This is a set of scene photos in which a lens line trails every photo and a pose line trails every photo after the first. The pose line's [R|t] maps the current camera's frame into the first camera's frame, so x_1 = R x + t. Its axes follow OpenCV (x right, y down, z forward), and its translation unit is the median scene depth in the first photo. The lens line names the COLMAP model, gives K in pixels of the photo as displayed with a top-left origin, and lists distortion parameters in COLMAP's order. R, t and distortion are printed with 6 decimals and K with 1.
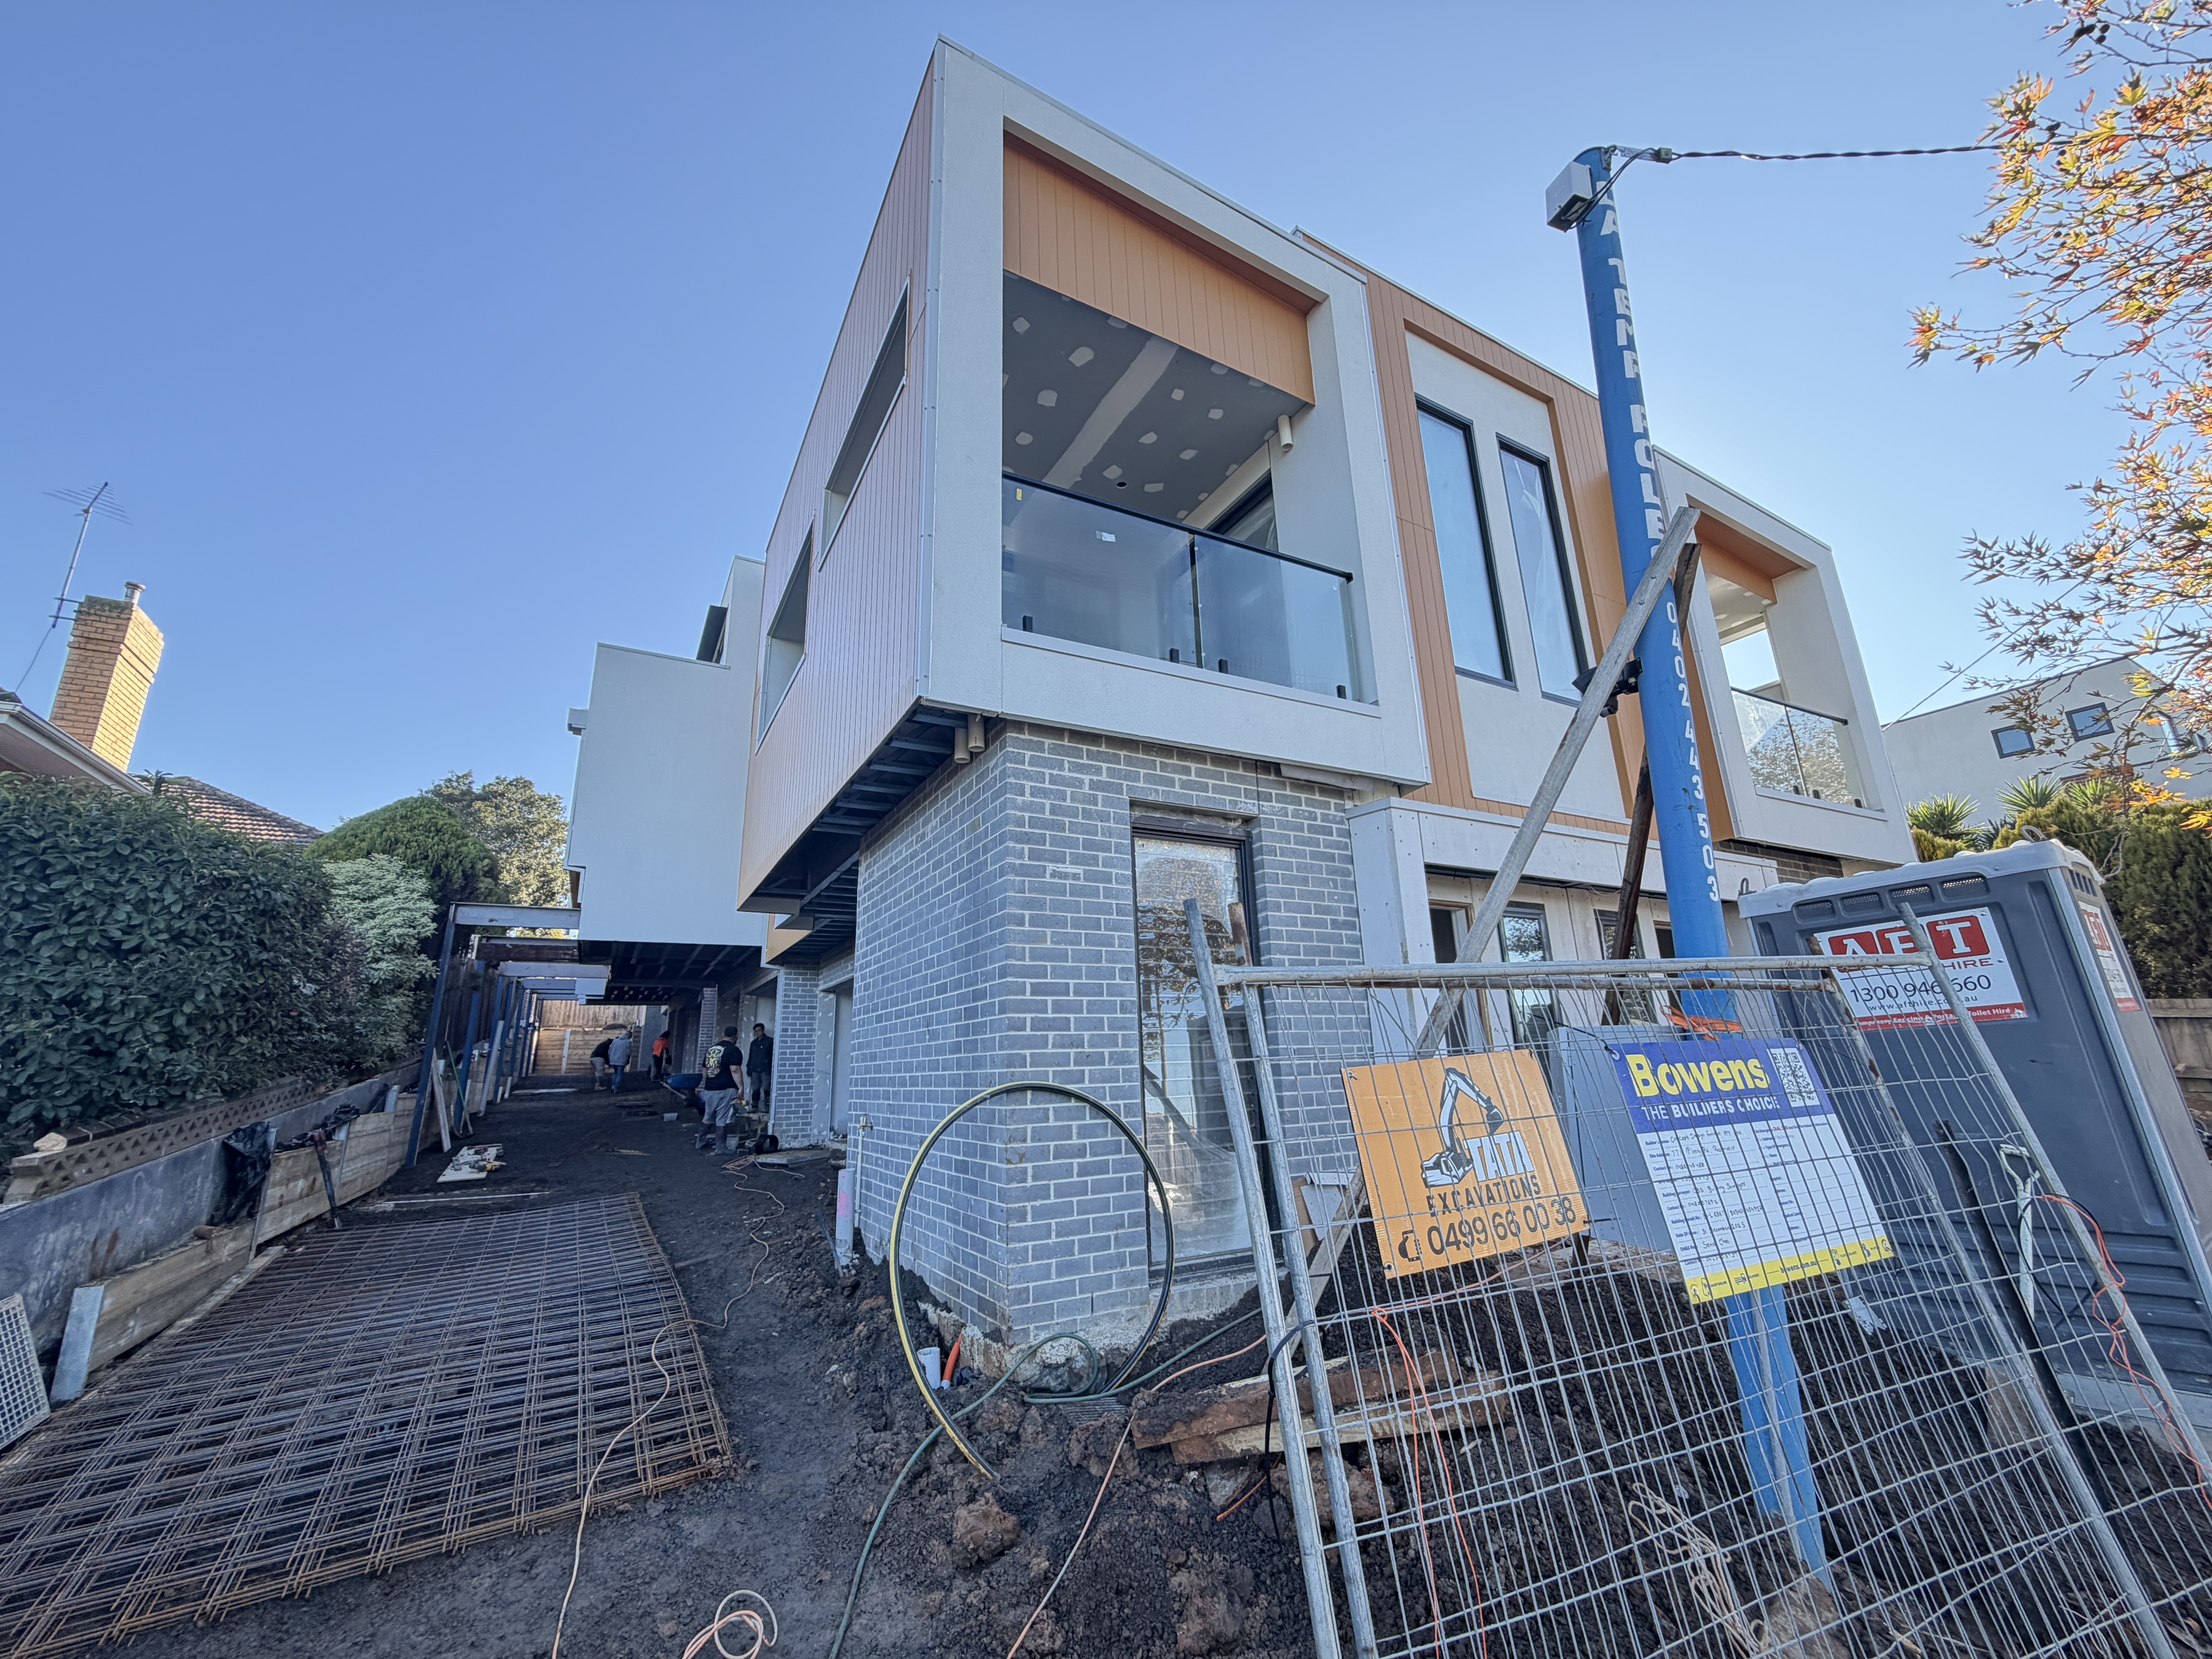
lens RADIAL K [[878.3, 0, 1106.0], [0, 878.3, 829.5], [0, 0, 1]] dist [-0.000320, 0.000022]
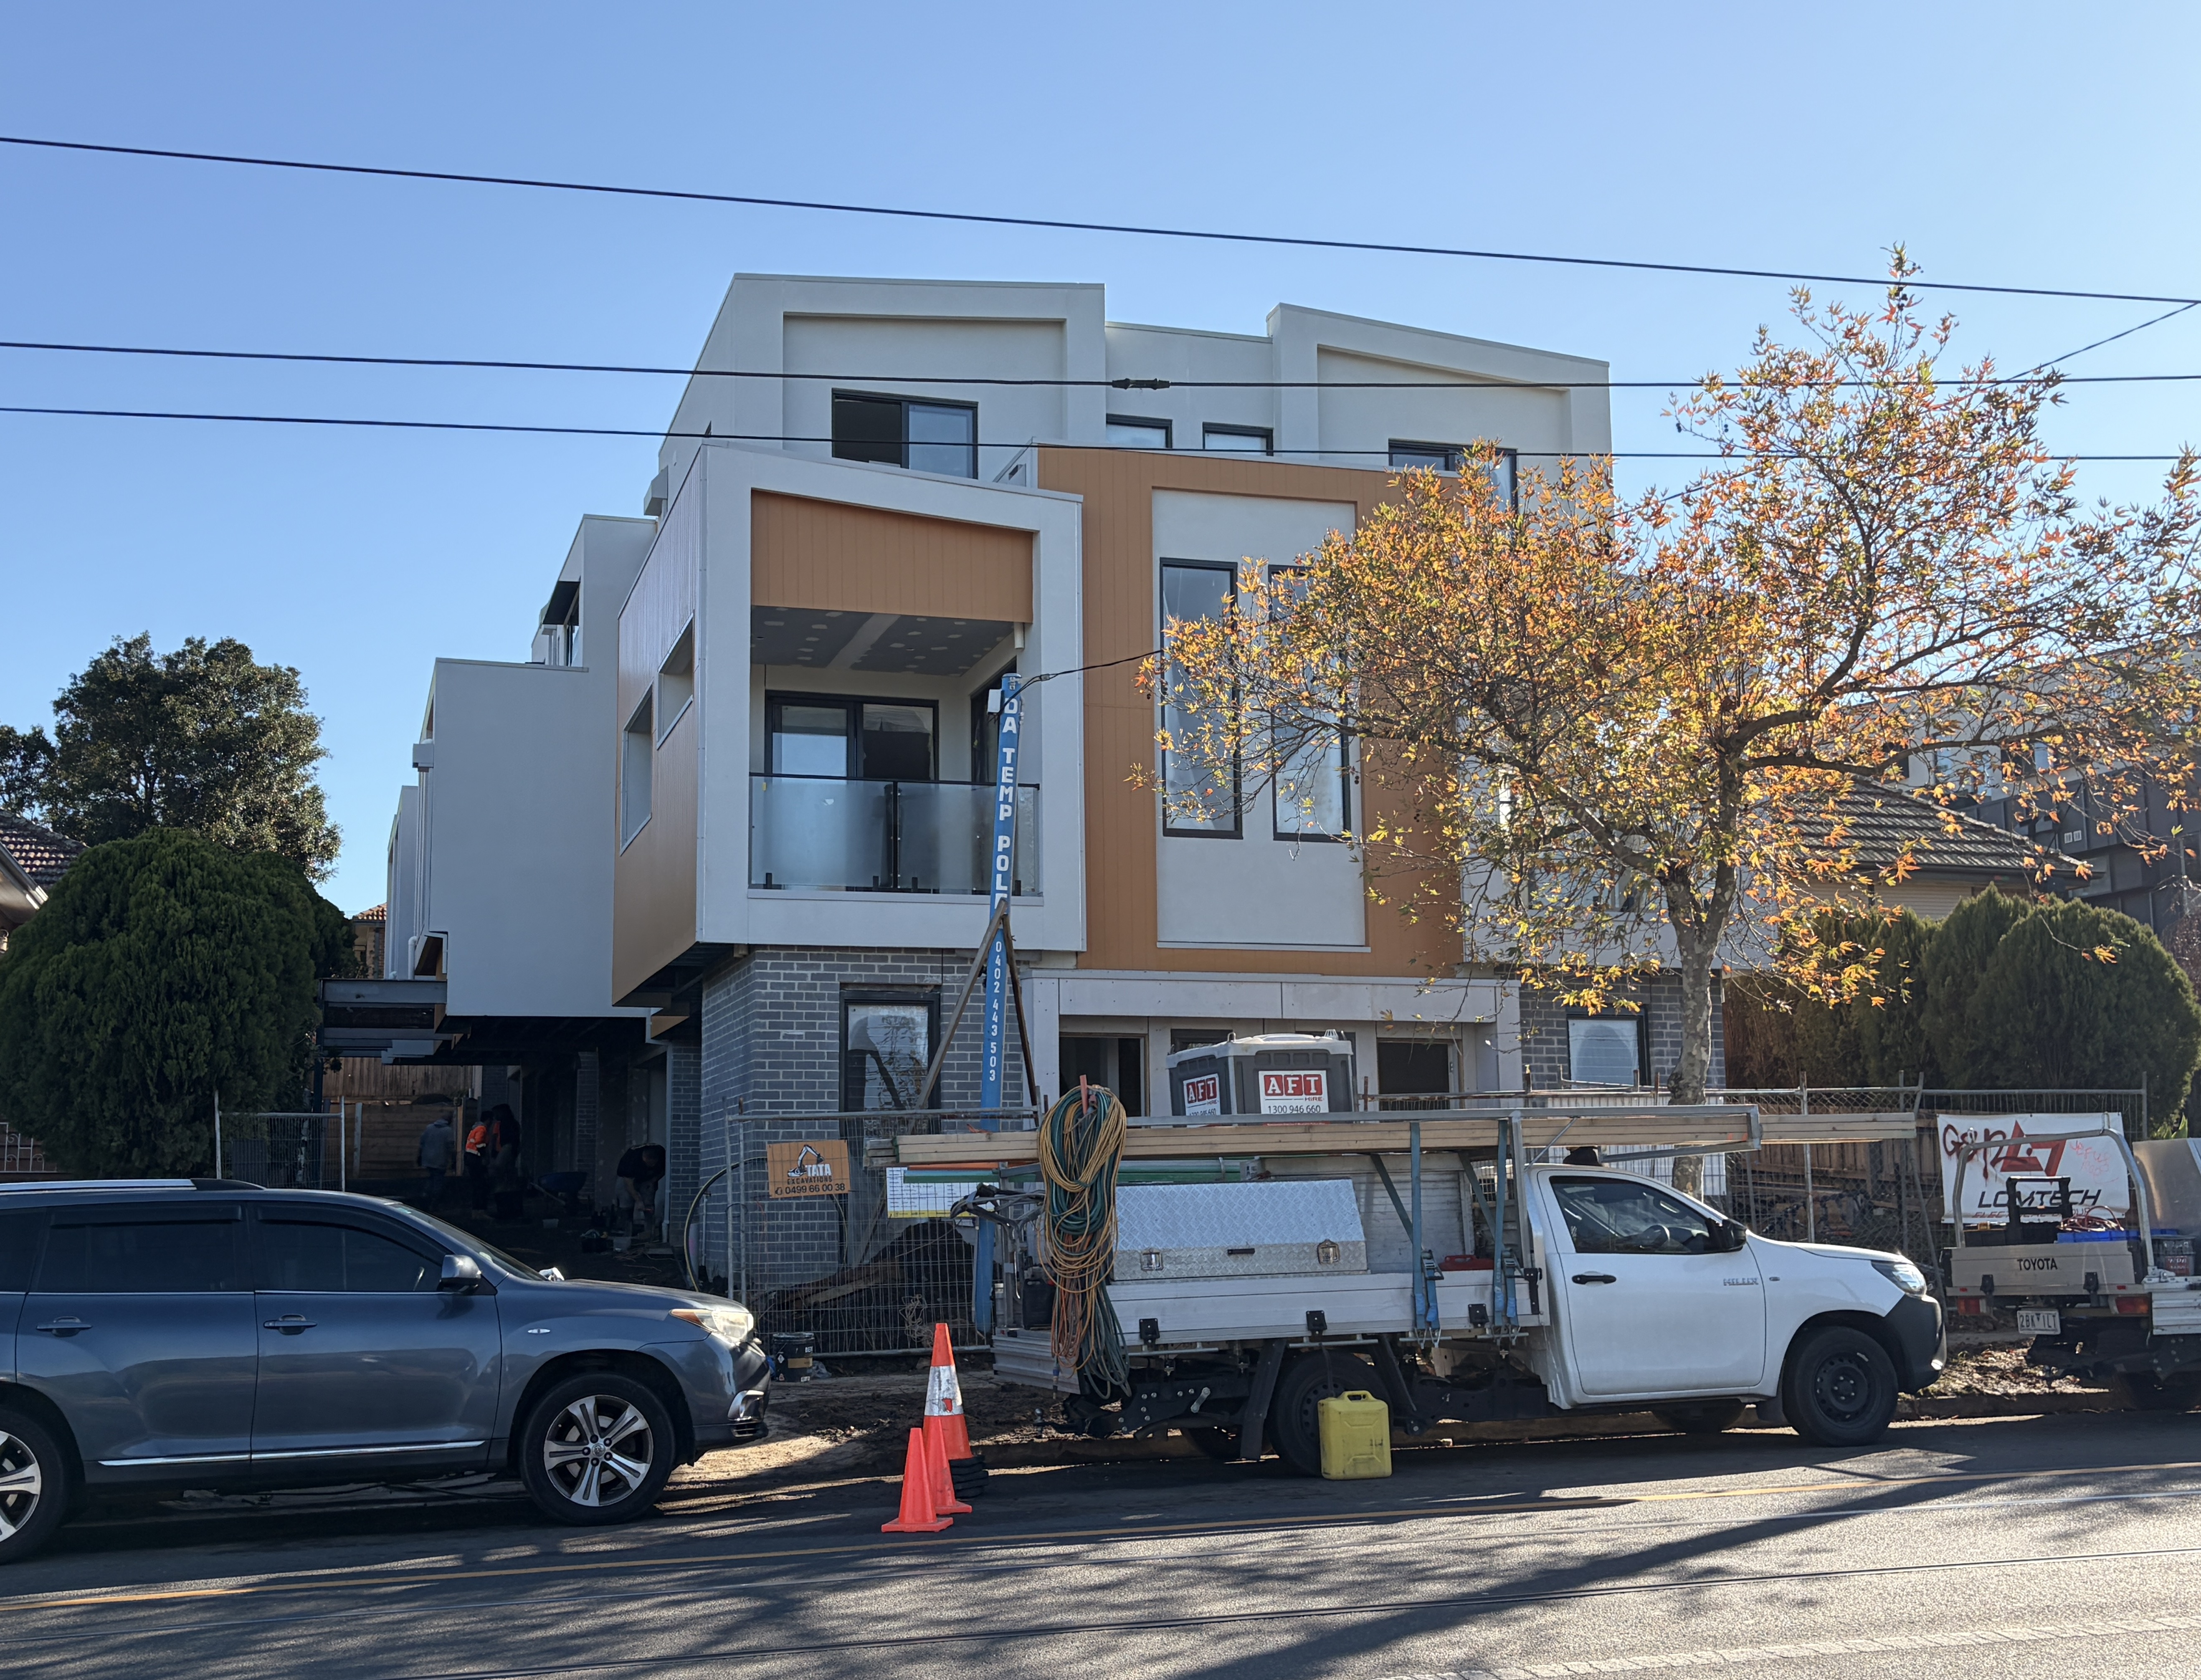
lens RADIAL K [[2336.3, 0, 1100.5], [0, 2336.3, 840.0], [0, 0, 1]] dist [0.007888, -0.008658]
pose [[0.980343, -0.012961, -0.196876, 1.217597], [0.034970, 0.993456, 0.108729, -0.675903], [0.194178, -0.113477, 0.974381, -2.736700]]
